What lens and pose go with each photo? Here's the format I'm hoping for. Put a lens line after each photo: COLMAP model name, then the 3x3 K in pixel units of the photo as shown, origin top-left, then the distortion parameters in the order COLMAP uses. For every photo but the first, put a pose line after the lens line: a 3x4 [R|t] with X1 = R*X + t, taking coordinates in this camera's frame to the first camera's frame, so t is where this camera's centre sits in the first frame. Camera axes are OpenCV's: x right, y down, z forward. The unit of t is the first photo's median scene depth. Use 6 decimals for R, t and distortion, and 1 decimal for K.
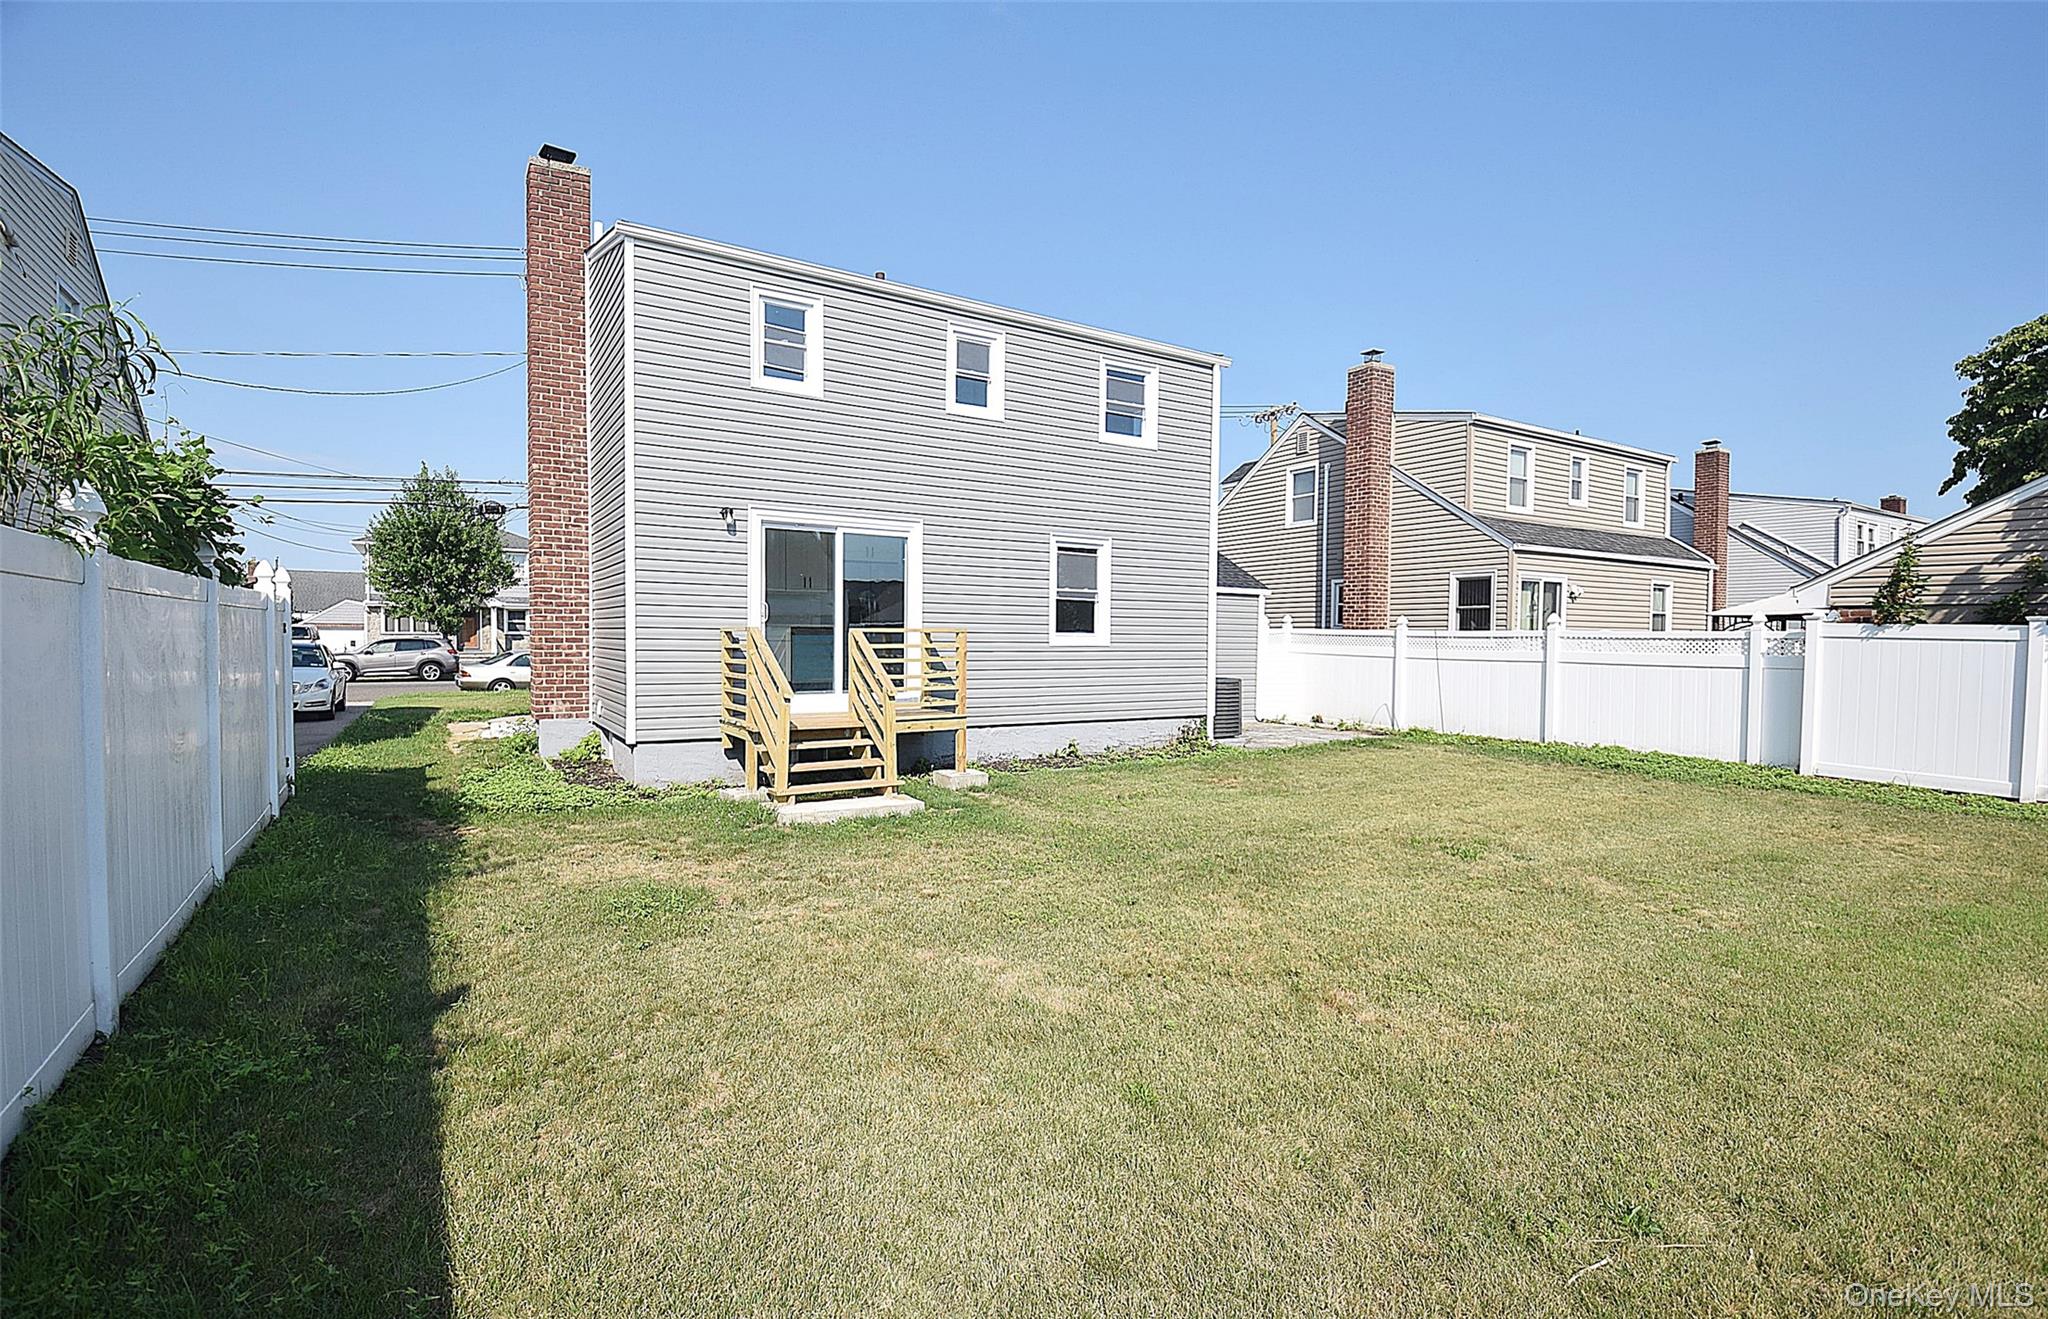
lens RADIAL K [[938.1, 0, 1024.0], [0, 938.1, 659.5], [0, 0, 1]] dist [-0.001556, -0.000034]
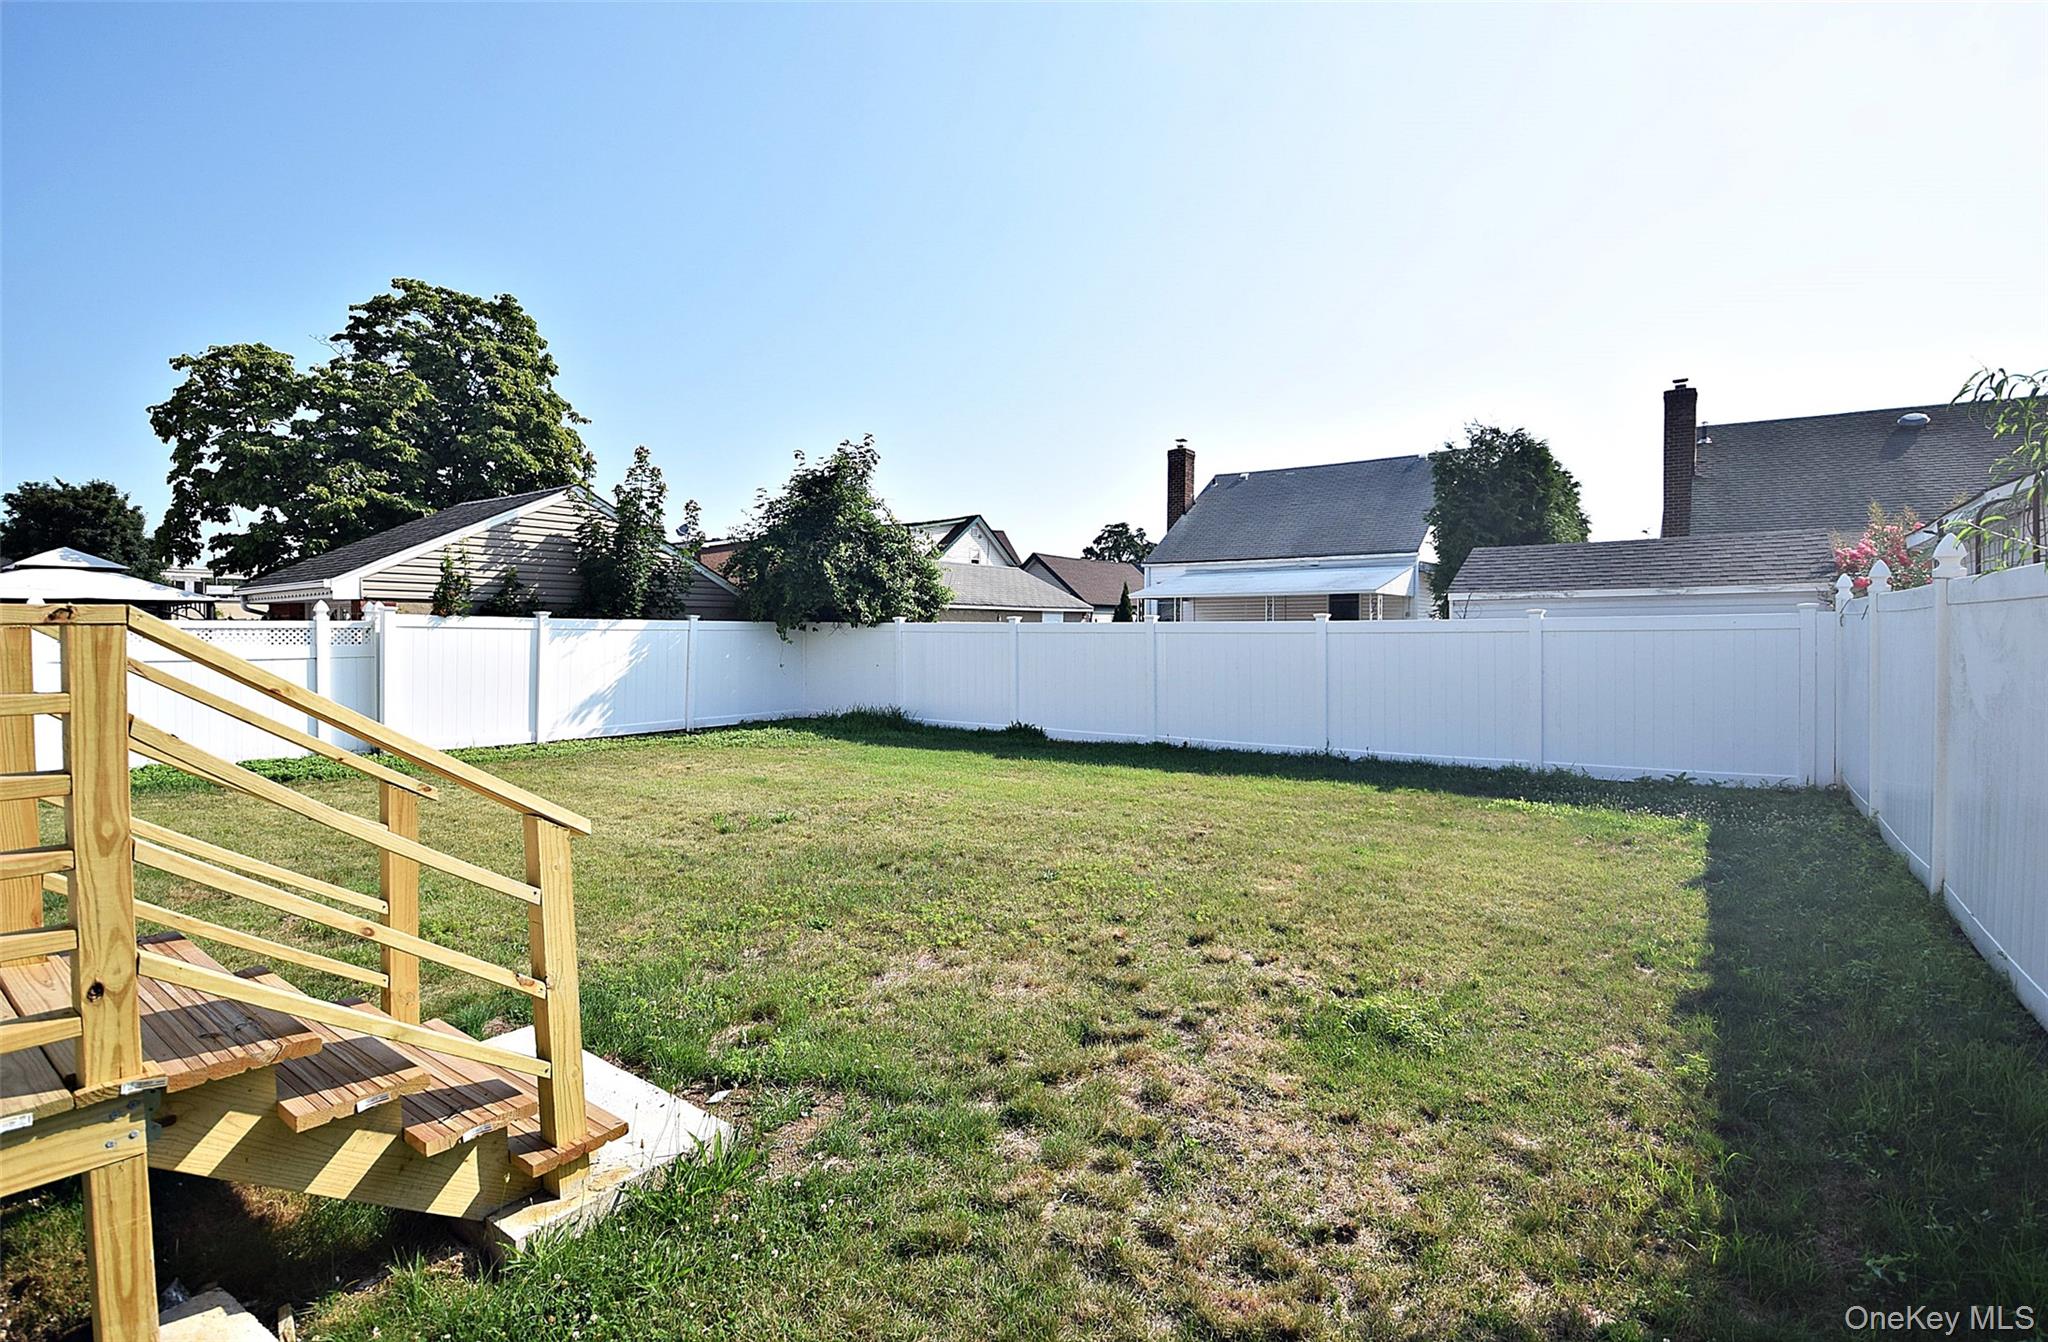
lens RADIAL K [[990.3, 0, 1024.0], [0, 990.3, 671.0], [0, 0, 1]] dist [0.001153, 0.000204]
pose [[-0.388115, -0.037017, 0.920867, -3.603118], [0.025074, 0.998399, 0.050701, -0.089352], [-0.921270, 0.042767, -0.386565, 5.713726]]
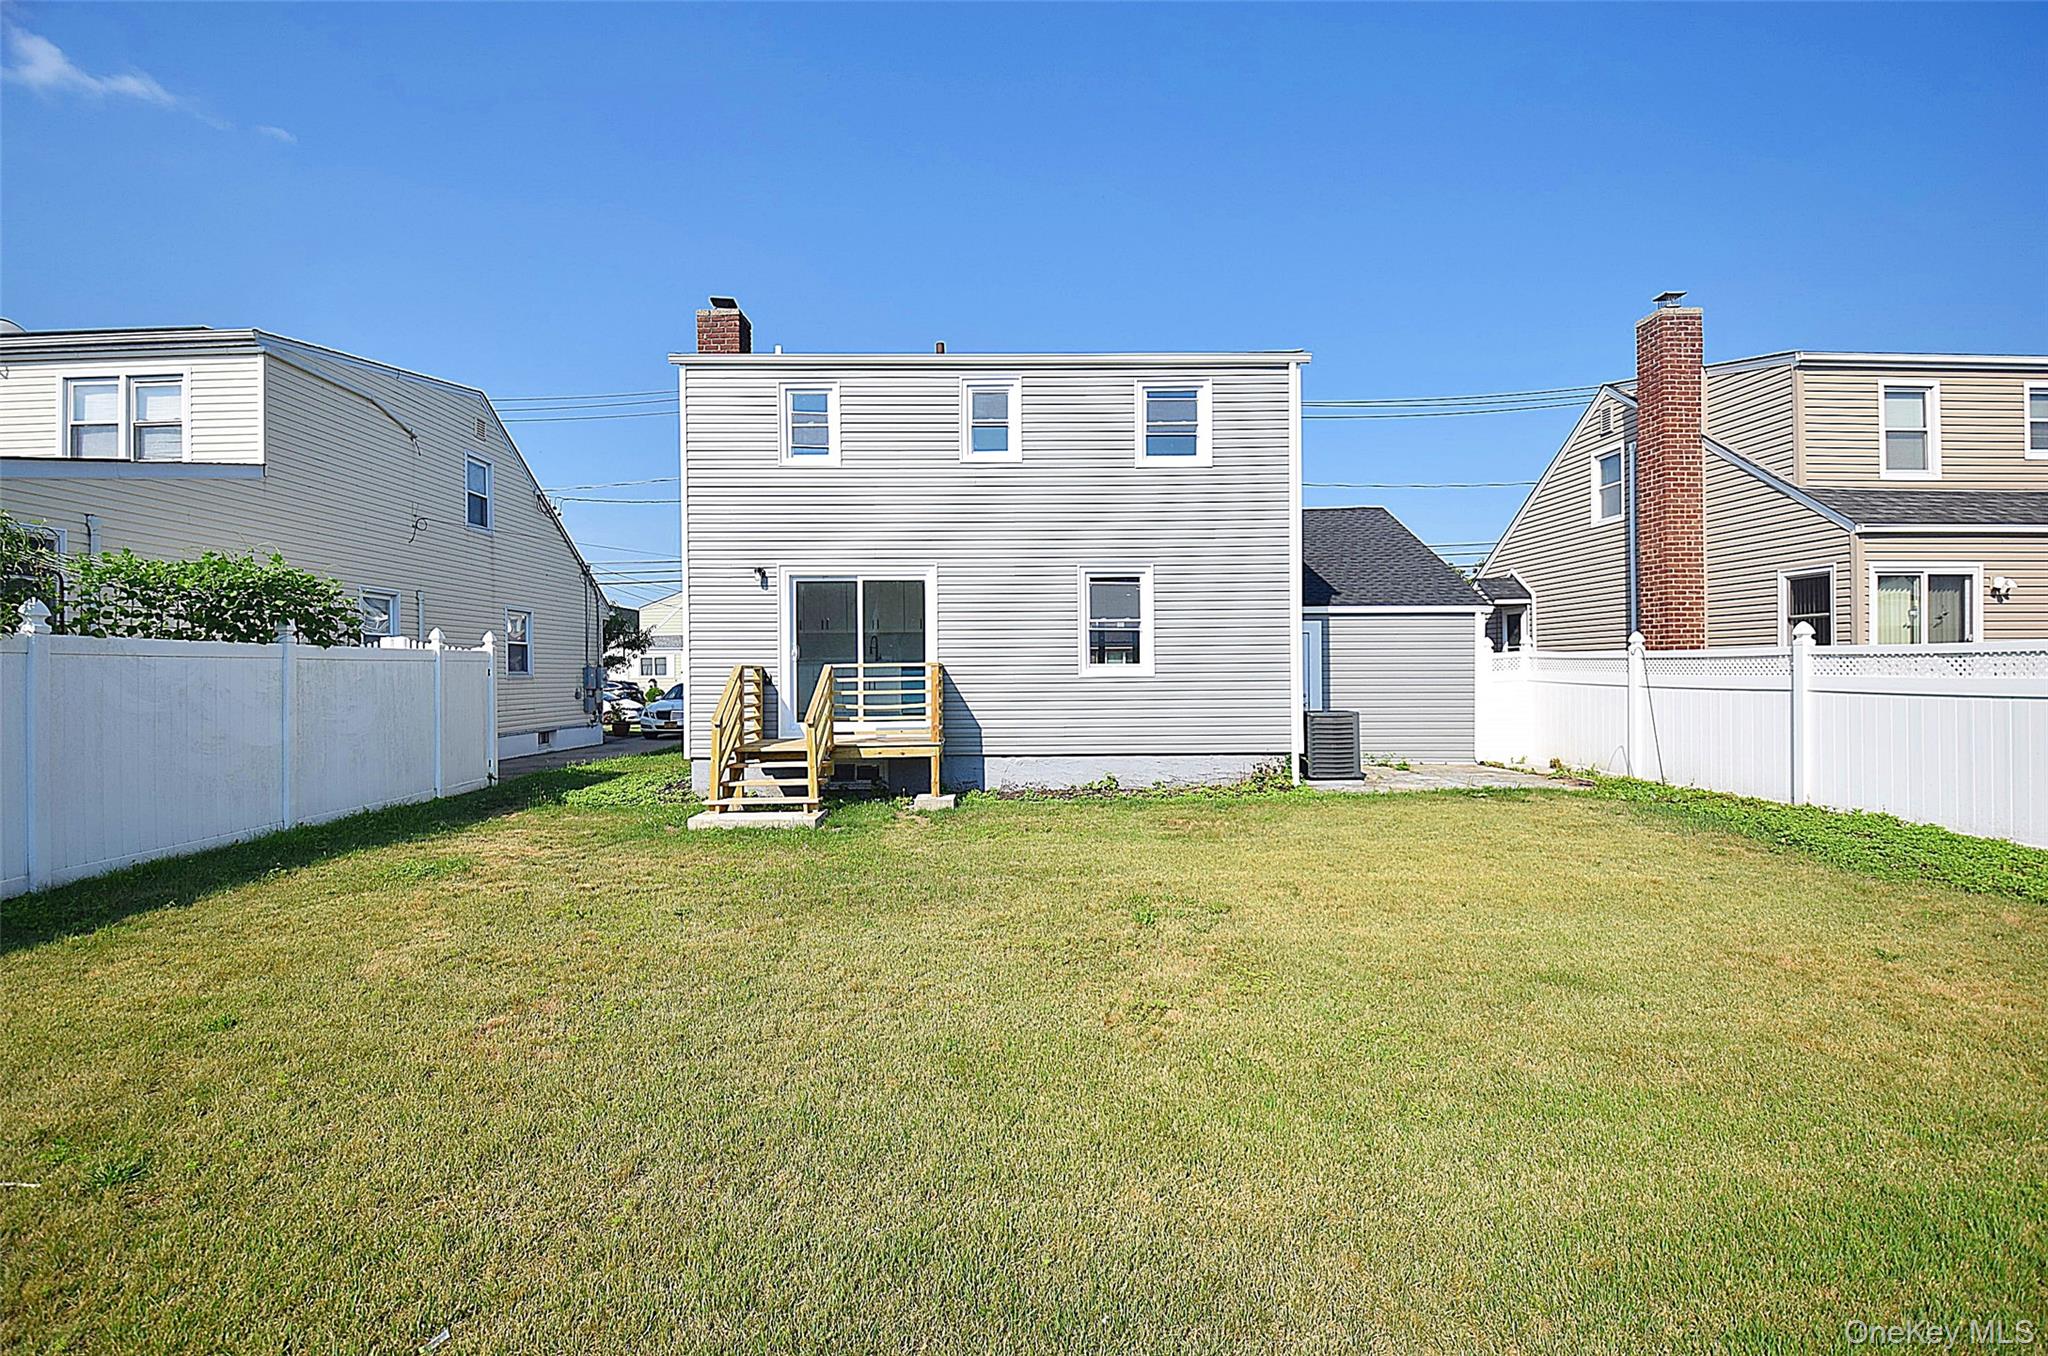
lens RADIAL K [[905.8, 0, 1021.0], [0, 905.8, 668.0], [0, 0, 1]] dist [-0.012379, -0.015483]
pose [[0.852407, -0.016486, -0.522619, 0.426216], [0.003670, 0.999667, -0.025550, 0.000036], [0.522866, 0.019861, 0.852184, 0.129001]]
